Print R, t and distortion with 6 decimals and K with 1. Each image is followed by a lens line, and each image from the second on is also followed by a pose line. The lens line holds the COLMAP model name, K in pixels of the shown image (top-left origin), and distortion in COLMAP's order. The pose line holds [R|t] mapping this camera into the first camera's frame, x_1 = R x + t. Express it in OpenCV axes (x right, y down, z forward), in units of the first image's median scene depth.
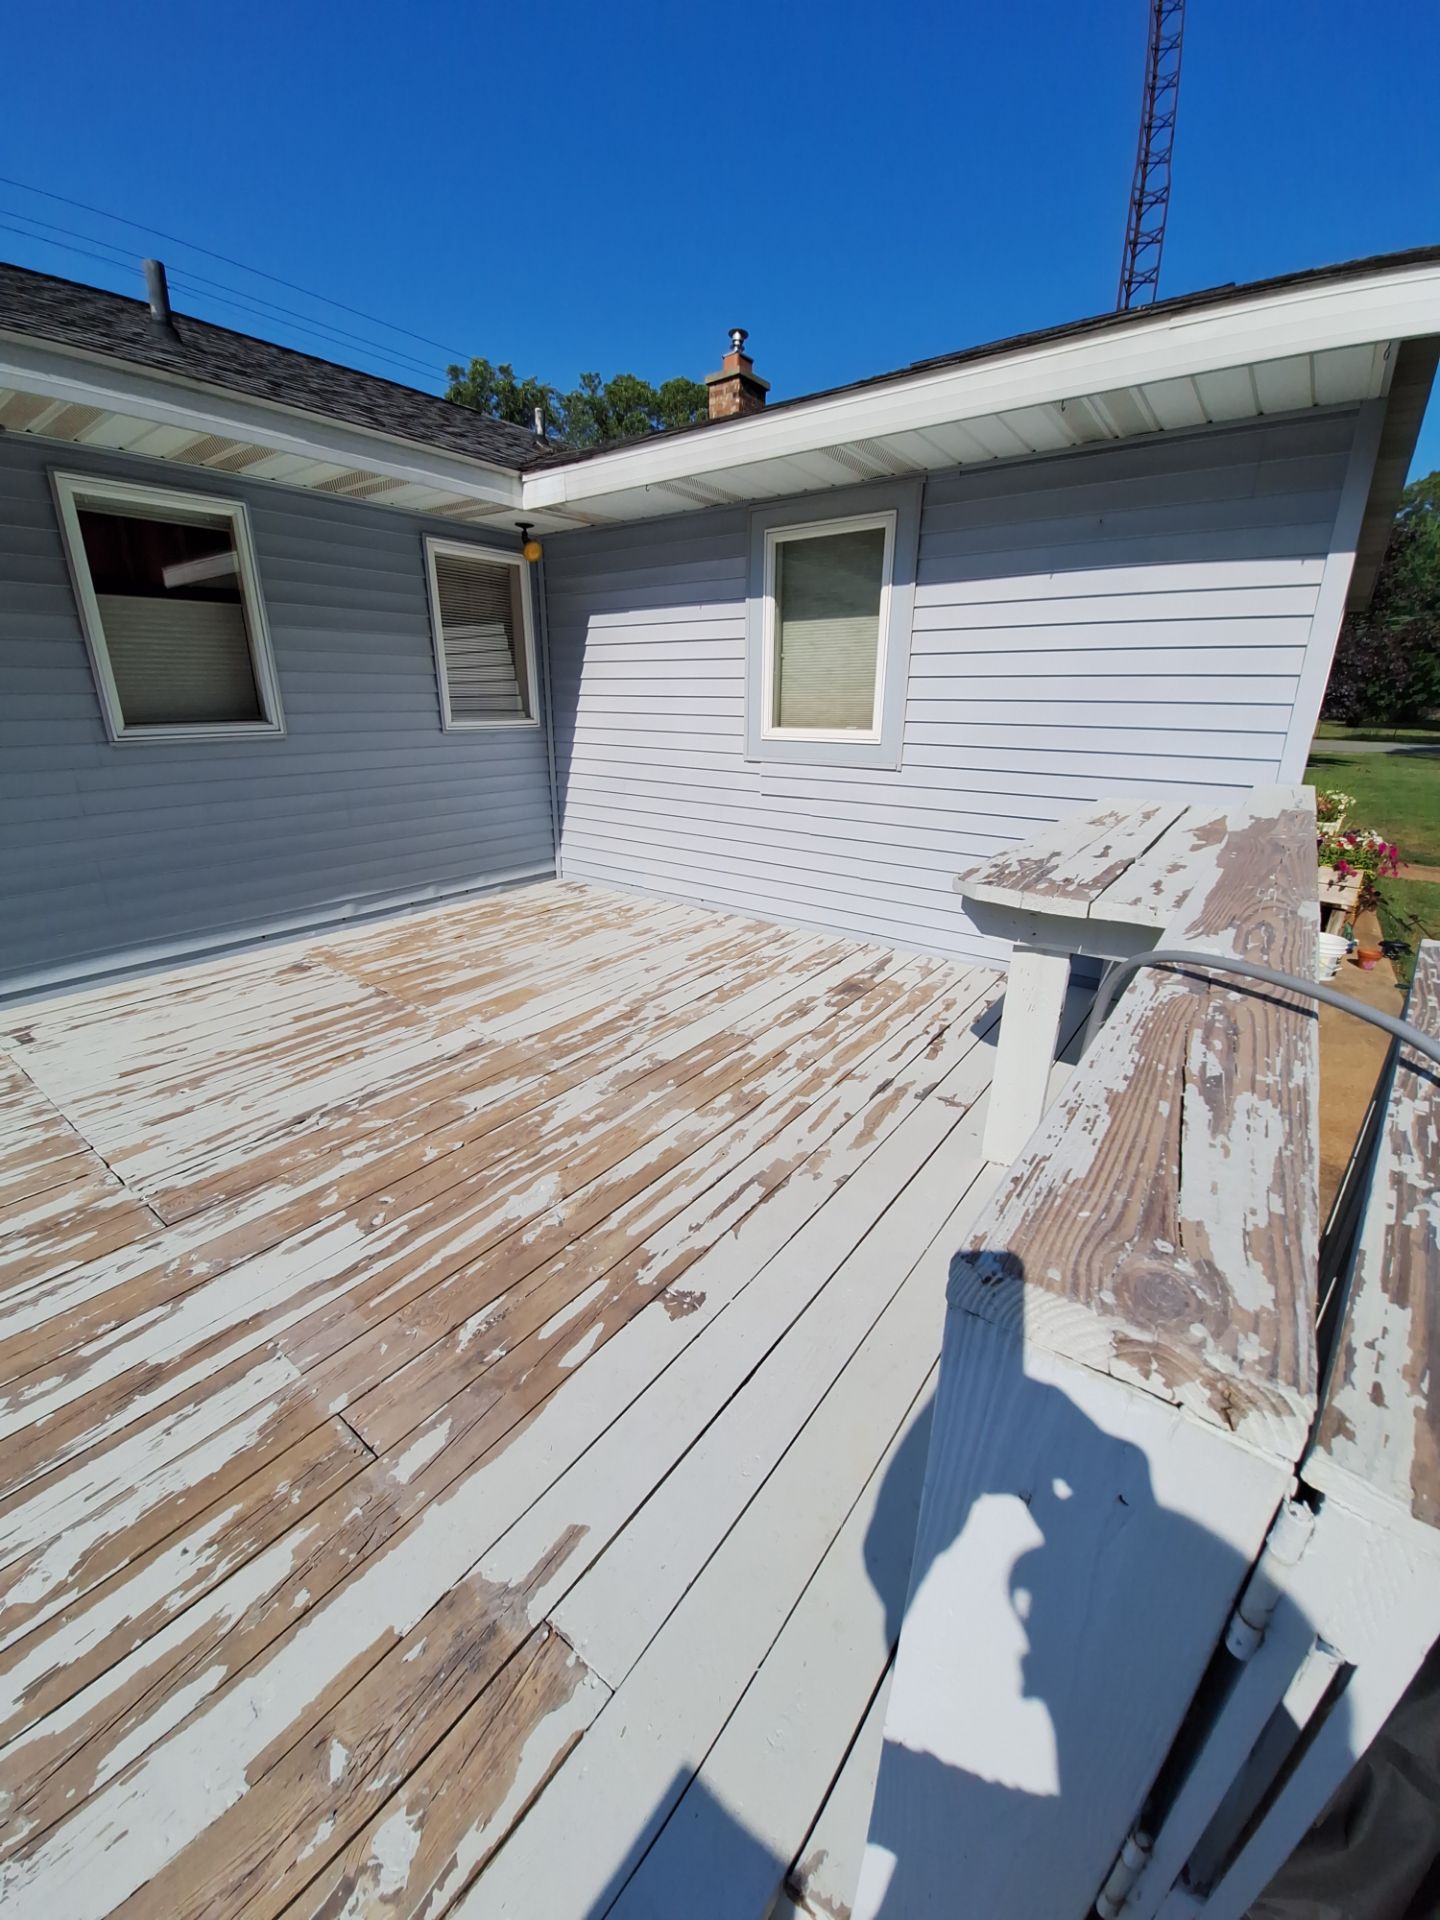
lens RADIAL K [[752.9, 0, 710.6], [0, 752.9, 962.0], [0, 0, 1]] dist [-0.001275, -0.012221]
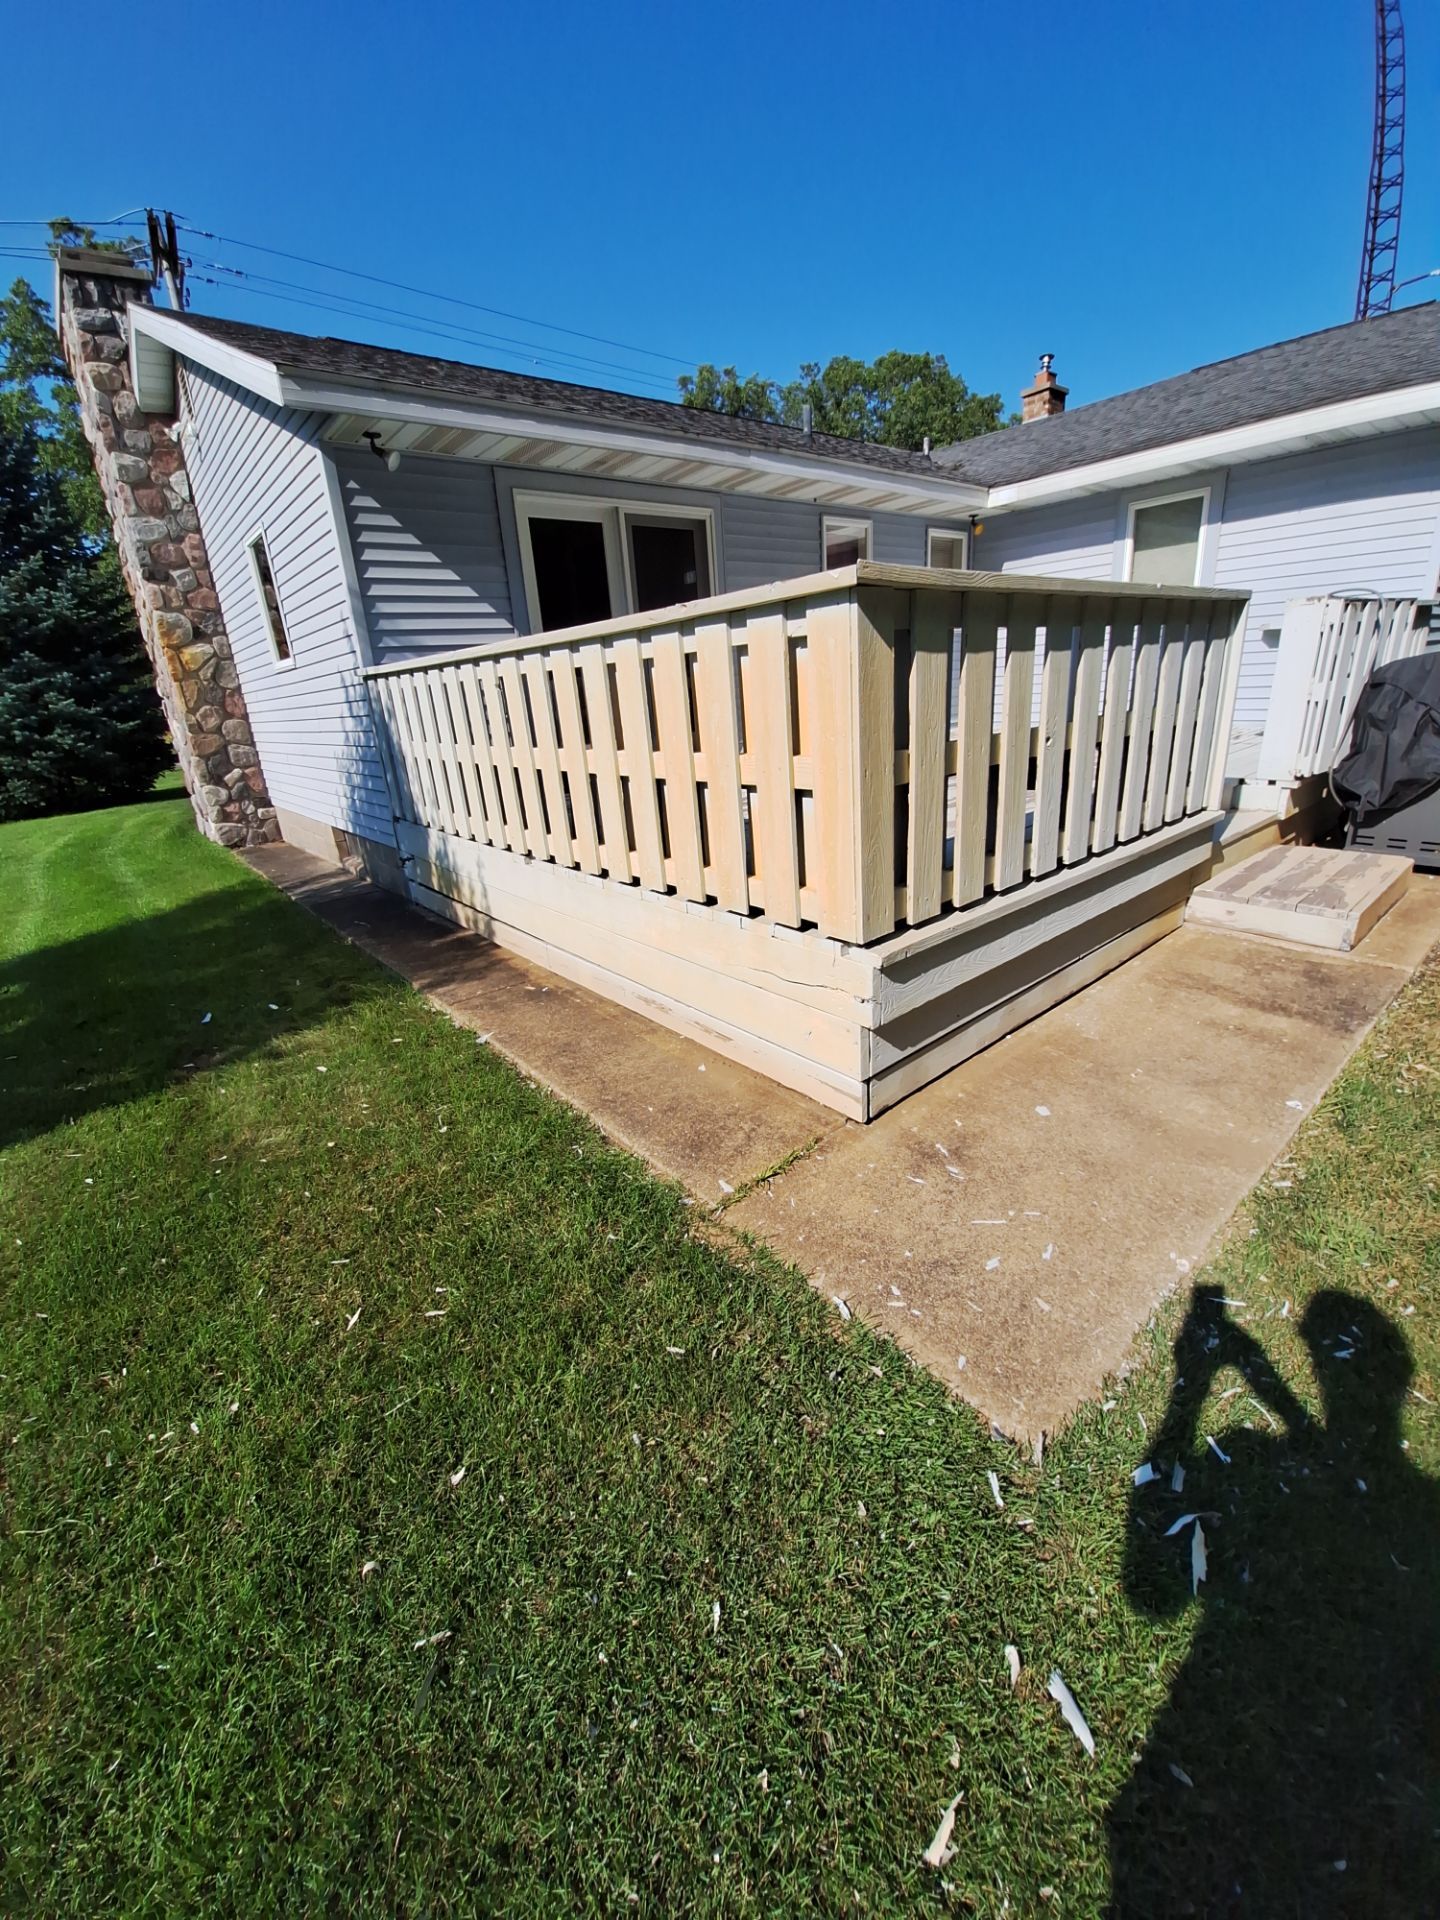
lens RADIAL K [[752.9, 0, 710.6], [0, 752.9, 962.0], [0, 0, 1]] dist [-0.001275, -0.012221]
pose [[0.971423, 0.008054, -0.237217, -0.382209], [-0.002675, 0.999732, 0.022991, 0.415761], [0.237338, -0.021700, 0.971185, -0.851866]]
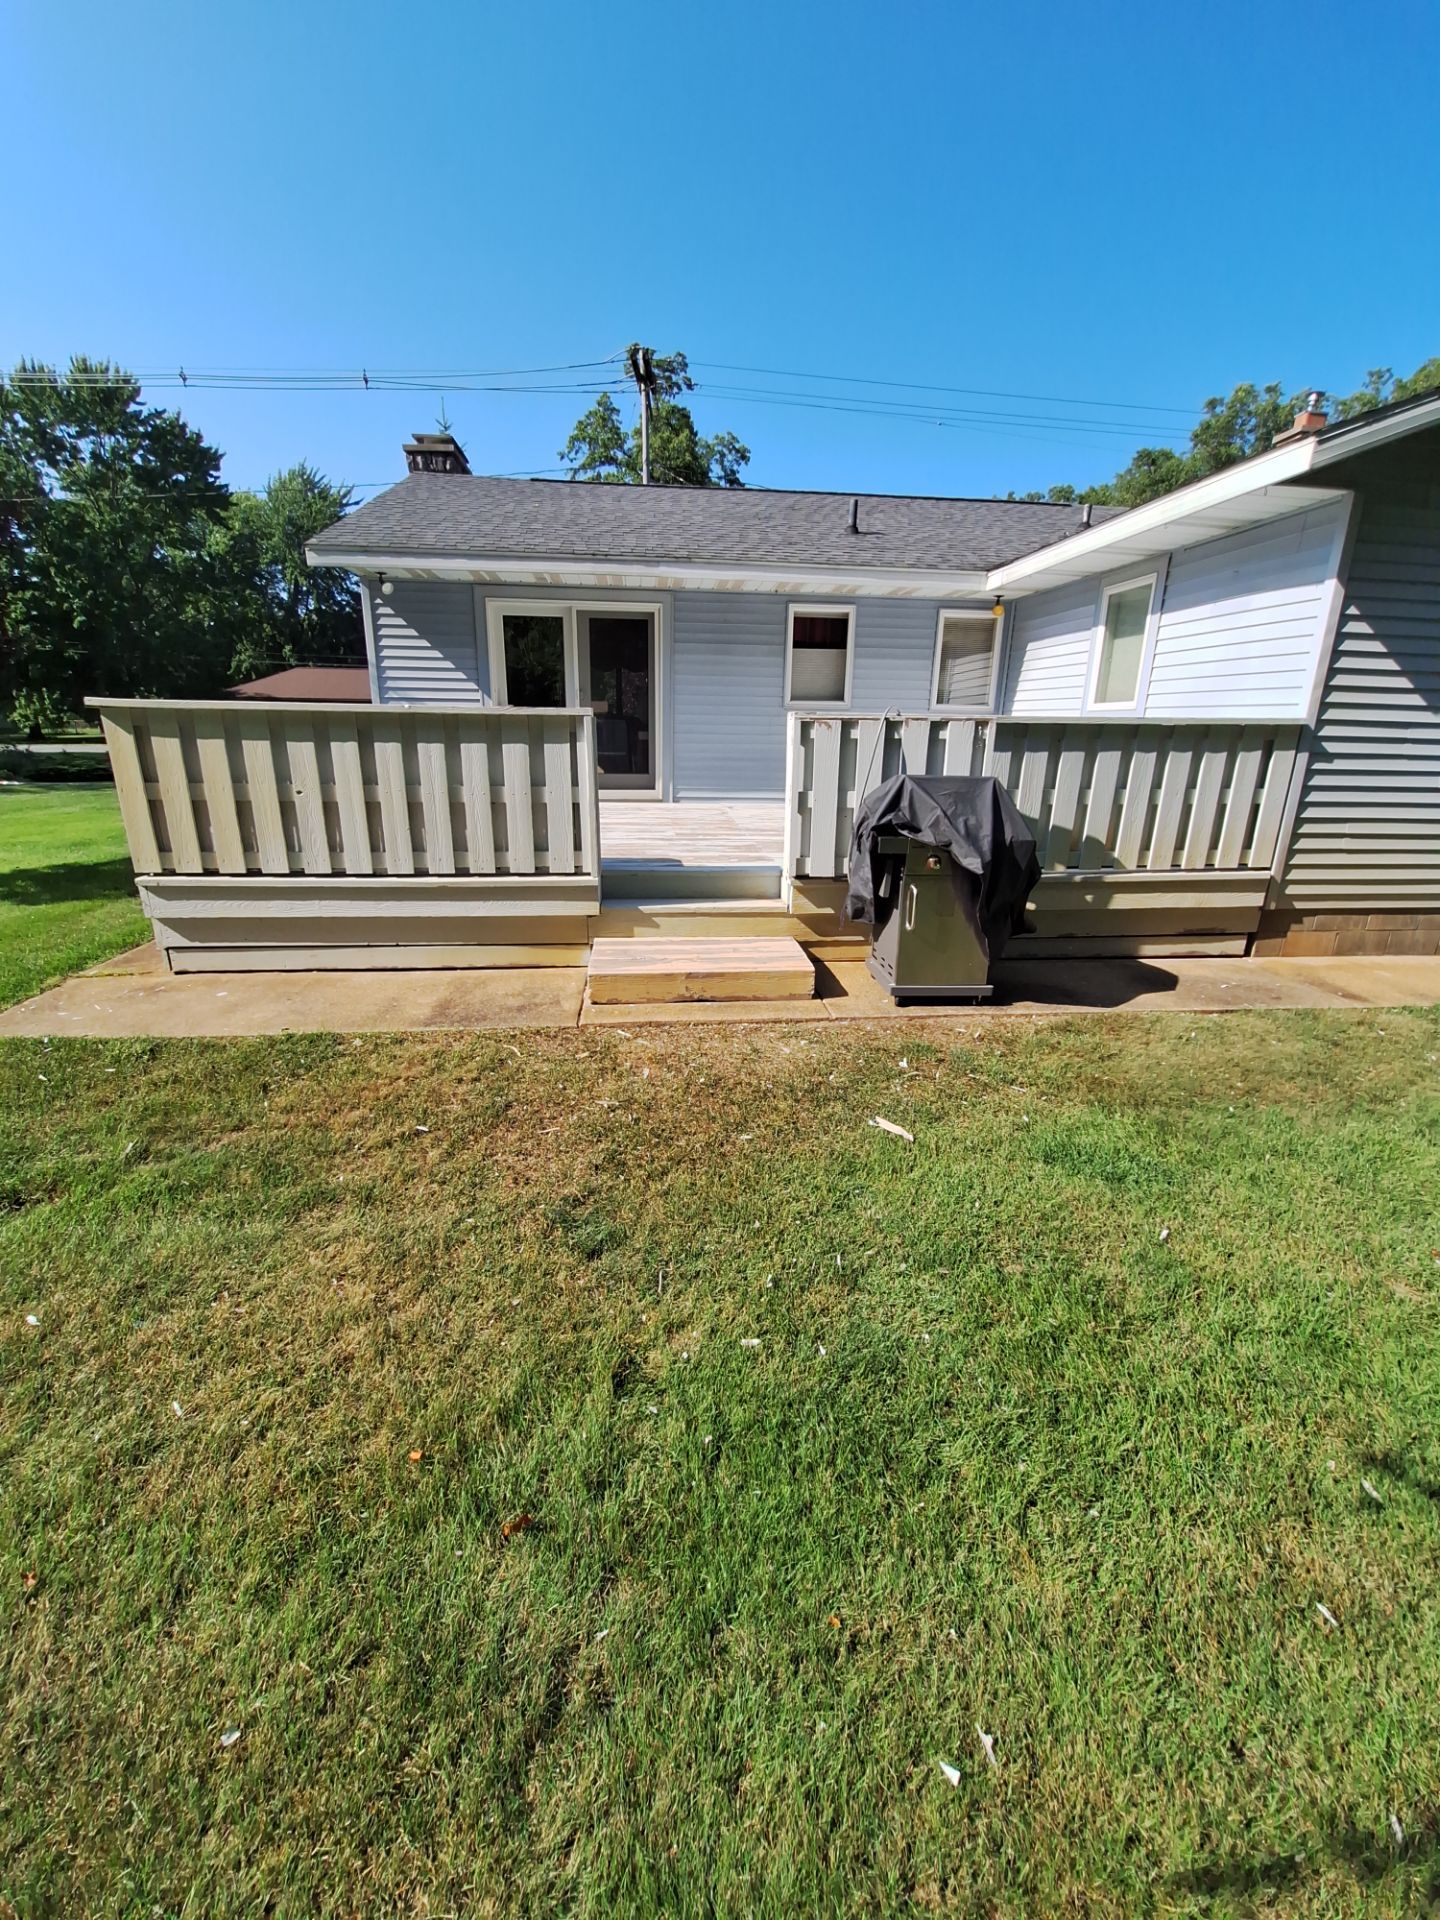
lens RADIAL K [[752.9, 0, 710.6], [0, 752.9, 962.0], [0, 0, 1]] dist [-0.001275, -0.012221]
pose [[0.675996, 0.225122, -0.701676, 0.665232], [-0.255269, 0.964776, 0.063607, 0.291102], [0.691280, 0.136118, 0.709651, -0.568082]]
